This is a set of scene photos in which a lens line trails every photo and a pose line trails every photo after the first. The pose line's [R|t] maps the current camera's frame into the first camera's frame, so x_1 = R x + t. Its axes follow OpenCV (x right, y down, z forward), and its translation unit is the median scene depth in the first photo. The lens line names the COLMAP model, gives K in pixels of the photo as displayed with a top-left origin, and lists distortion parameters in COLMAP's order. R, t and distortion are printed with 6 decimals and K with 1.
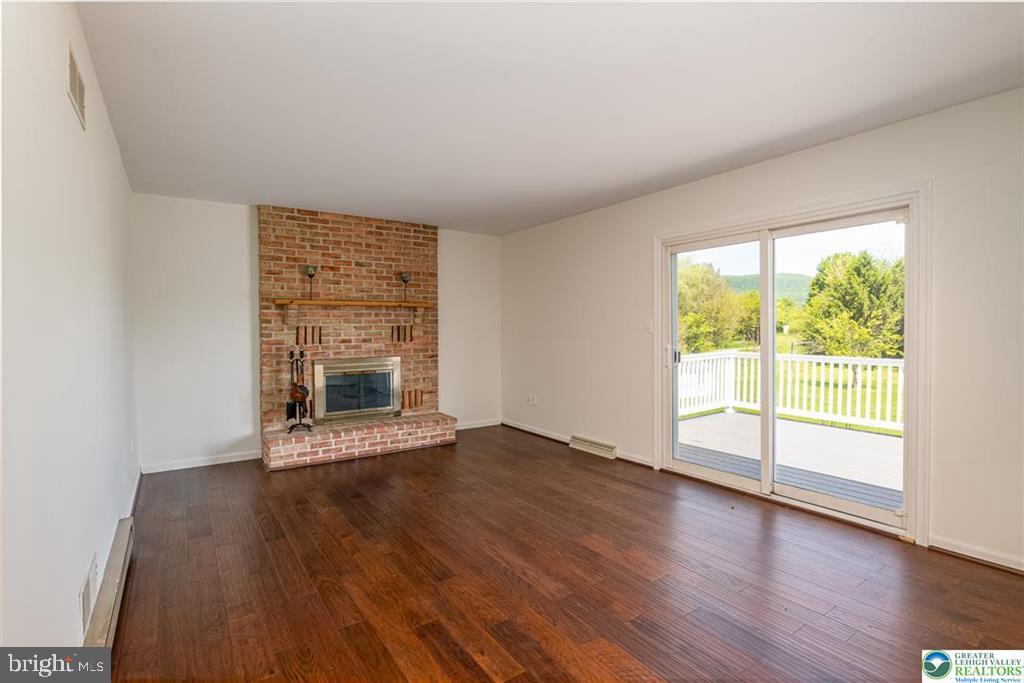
lens RADIAL K [[493.2, 0, 512.0], [0, 493.2, 341.5], [0, 0, 1]] dist [0.000317, 0.000040]
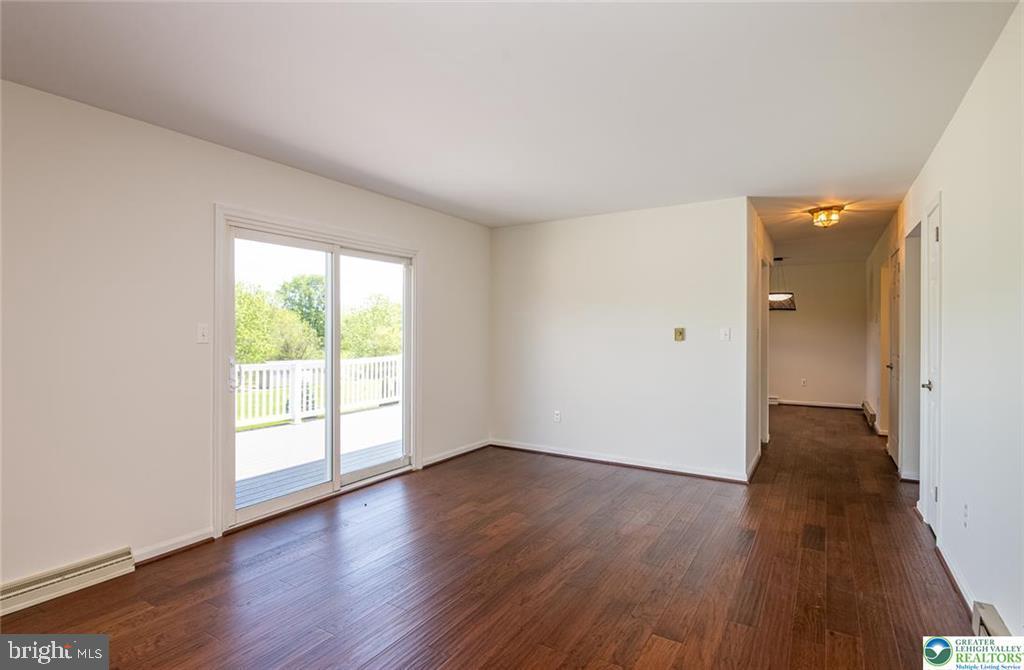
lens RADIAL K [[503.5, 0, 512.0], [0, 503.5, 335.0], [0, 0, 1]] dist [0.002622, 0.000075]
pose [[-0.407093, 0.000592, 0.913387, -0.653865], [0.025505, 0.999617, 0.010720, -0.031263], [-0.913031, 0.027660, -0.406952, 1.110652]]
